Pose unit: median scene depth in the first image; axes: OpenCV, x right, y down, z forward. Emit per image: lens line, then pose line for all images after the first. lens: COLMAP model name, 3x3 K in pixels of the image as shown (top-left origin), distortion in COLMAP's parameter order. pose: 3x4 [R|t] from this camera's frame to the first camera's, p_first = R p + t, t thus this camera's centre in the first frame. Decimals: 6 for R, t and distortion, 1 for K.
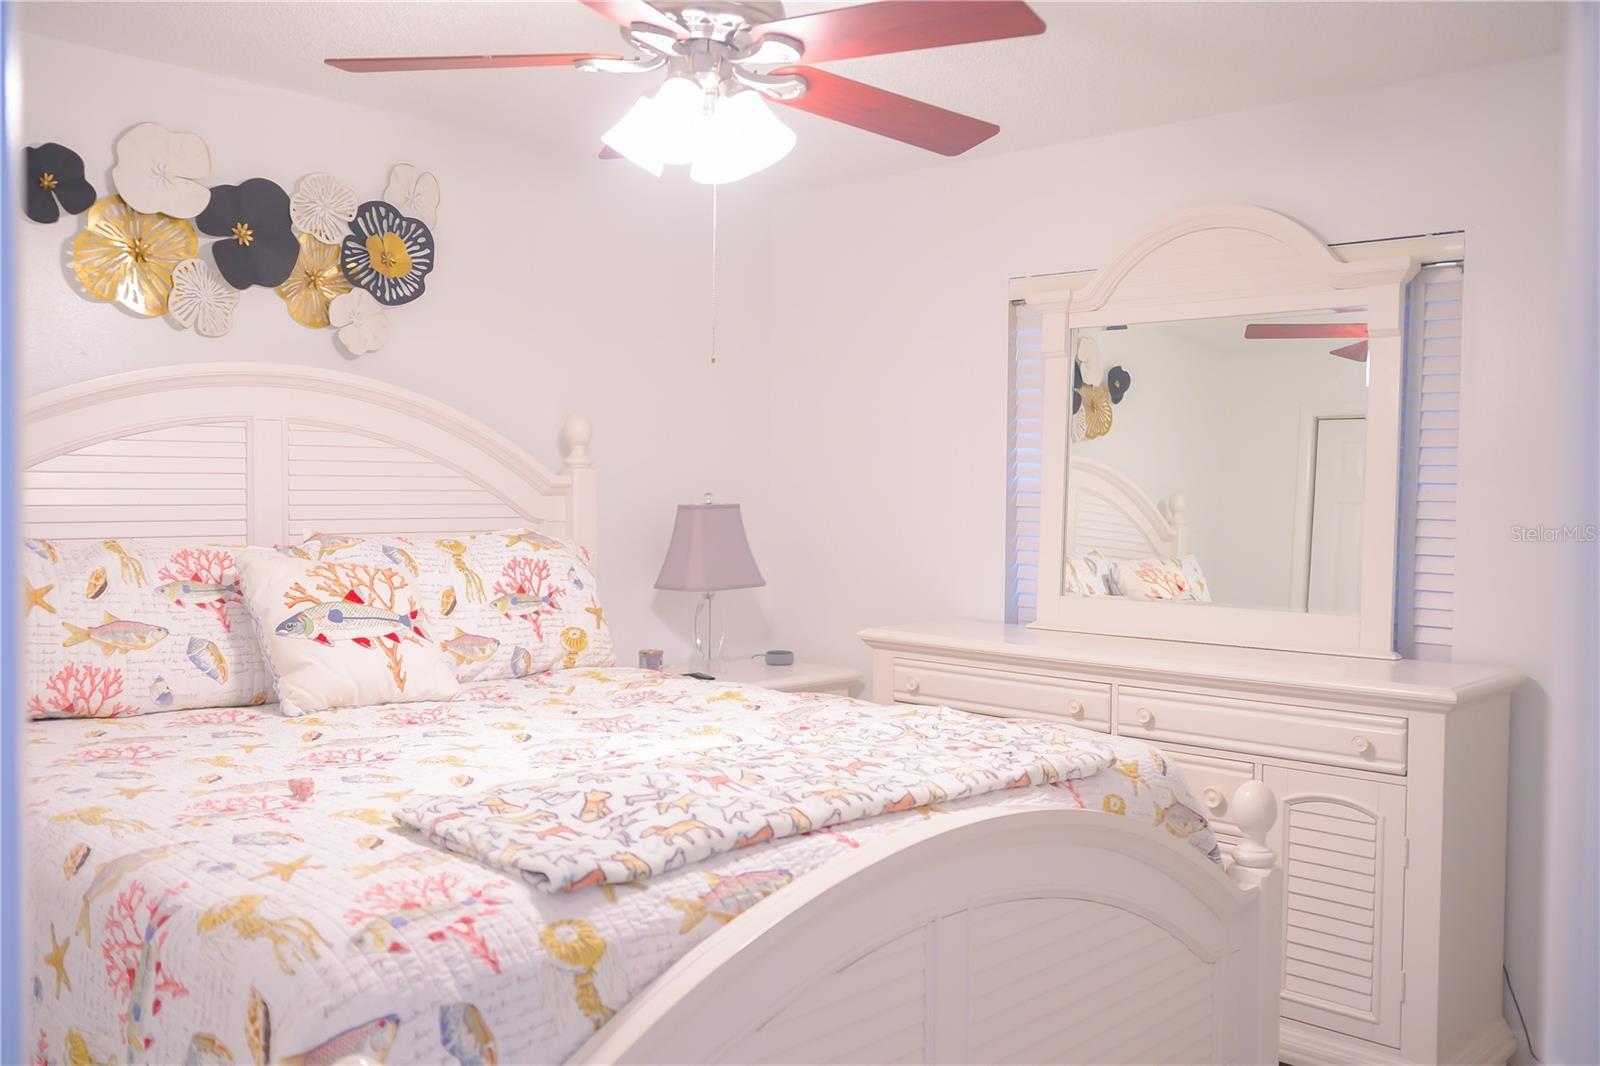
lens RADIAL K [[1375.1, 0, 784.5], [0, 1375.1, 536.0], [0, 0, 1]] dist [-0.075918, 0.088136]
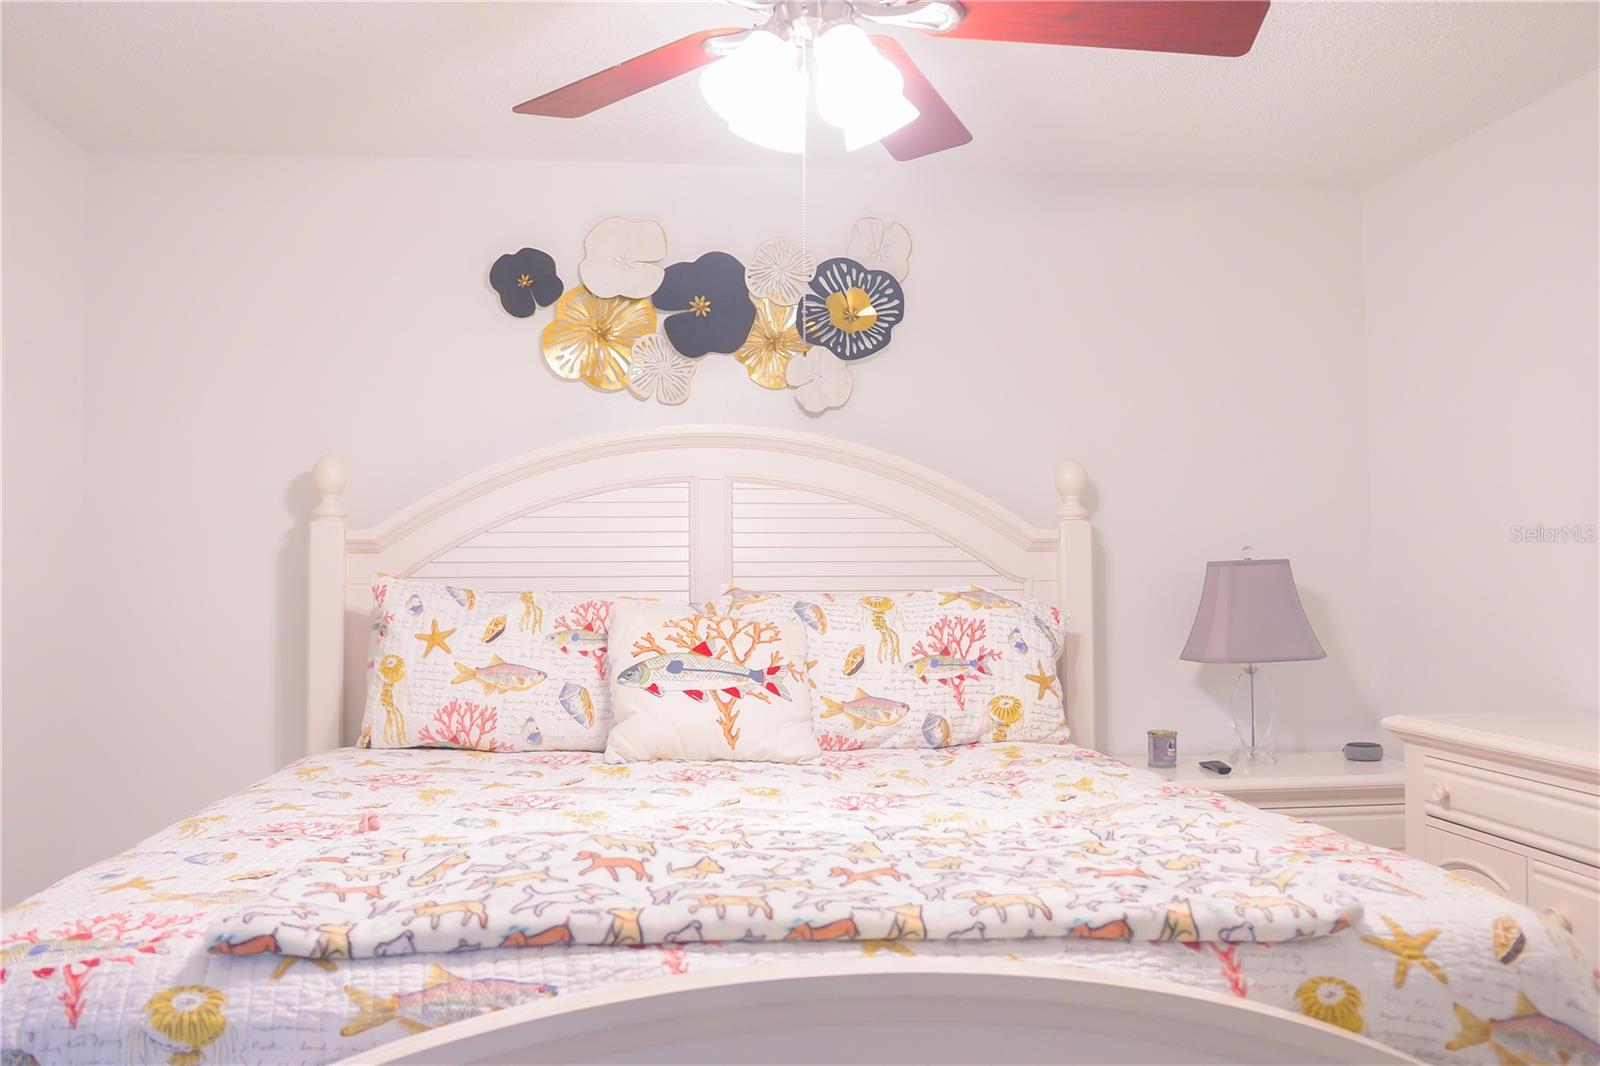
lens RADIAL K [[1313.1, 0, 800.0], [0, 1313.1, 533.0], [0, 0, 1]] dist [-0.096876, 0.077405]
pose [[0.778023, -0.034075, -0.627312, 0.286947], [-0.011203, 0.997617, -0.068084, 0.021445], [0.628136, 0.059999, 0.775787, 0.264344]]
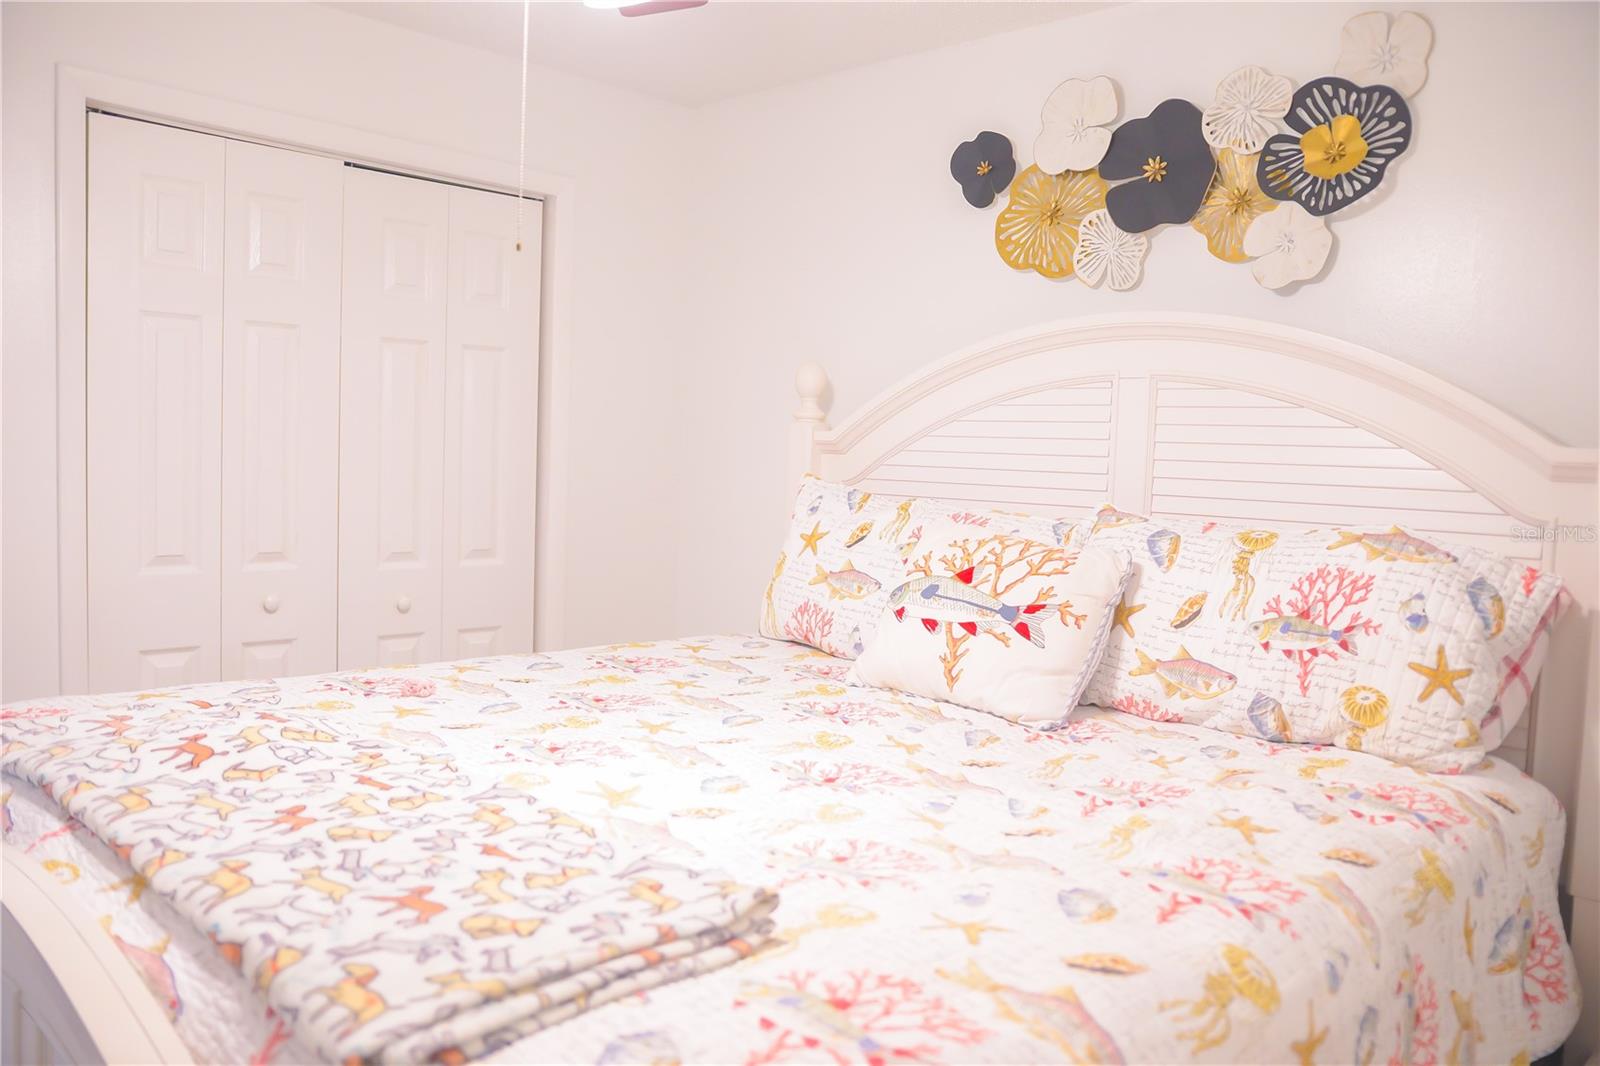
lens RADIAL K [[1272.1, 0, 800.6], [0, 1272.1, 536.3], [0, 0, 1]] dist [-0.093611, 0.080579]
pose [[0.001894, 0.060219, -0.998183, 0.418335], [-0.069110, 0.995806, 0.059944, -0.017733], [0.997607, 0.068871, 0.006048, 0.764953]]
